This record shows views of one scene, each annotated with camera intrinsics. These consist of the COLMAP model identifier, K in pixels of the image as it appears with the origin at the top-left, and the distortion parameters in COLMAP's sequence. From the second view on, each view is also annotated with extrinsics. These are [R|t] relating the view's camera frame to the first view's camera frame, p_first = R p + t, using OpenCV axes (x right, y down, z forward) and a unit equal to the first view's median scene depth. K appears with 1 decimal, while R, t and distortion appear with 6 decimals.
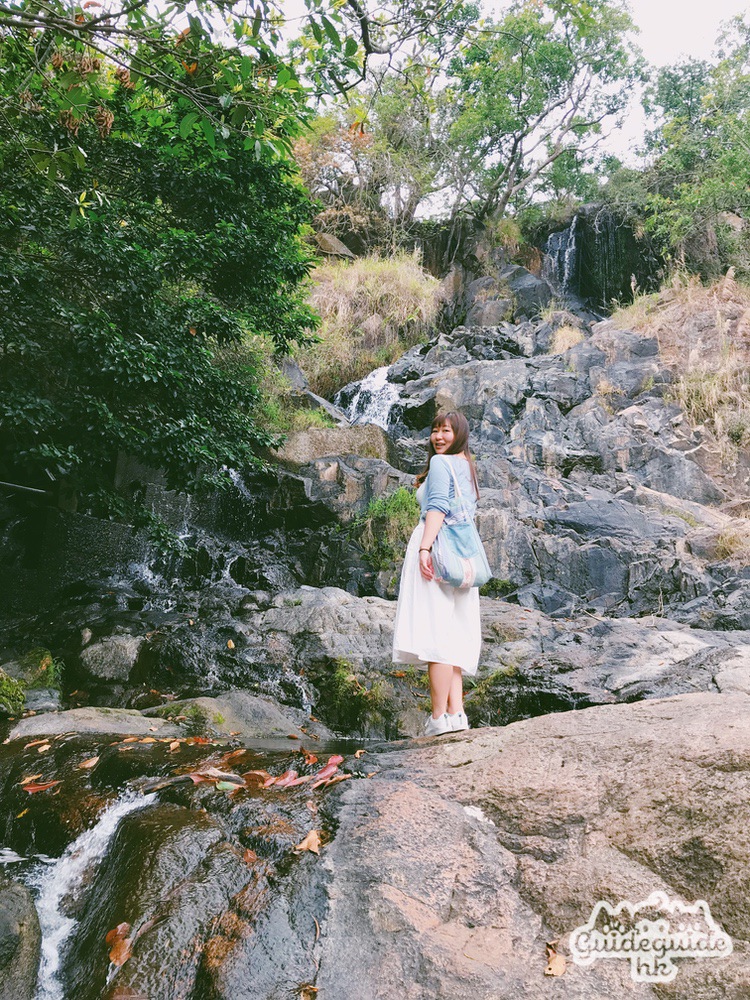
lens RADIAL K [[819.3, 0, 364.6], [0, 819.3, 501.8], [0, 0, 1]] dist [-0.005188, -0.007048]
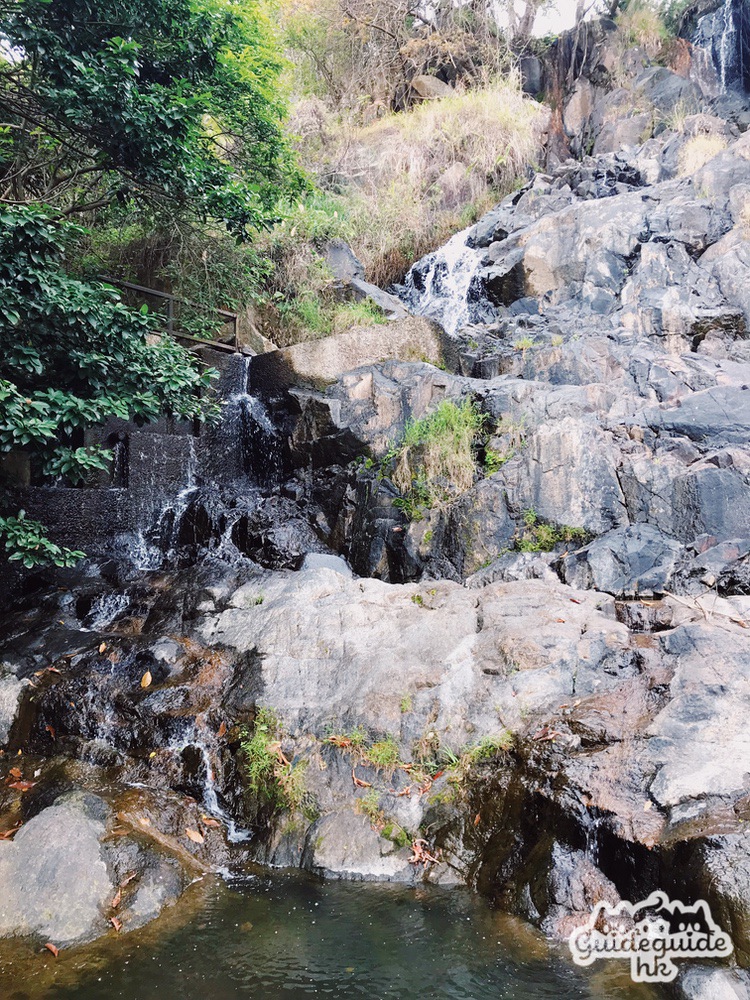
lens RADIAL K [[819.3, 0, 373.4], [0, 819.3, 493.1], [0, 0, 1]] dist [-0.005188, -0.007048]
pose [[0.969941, -0.089901, -0.226126, 0.126754], [0.121529, 0.984030, 0.130063, -0.035103], [0.210822, -0.153634, 0.965376, 0.224743]]
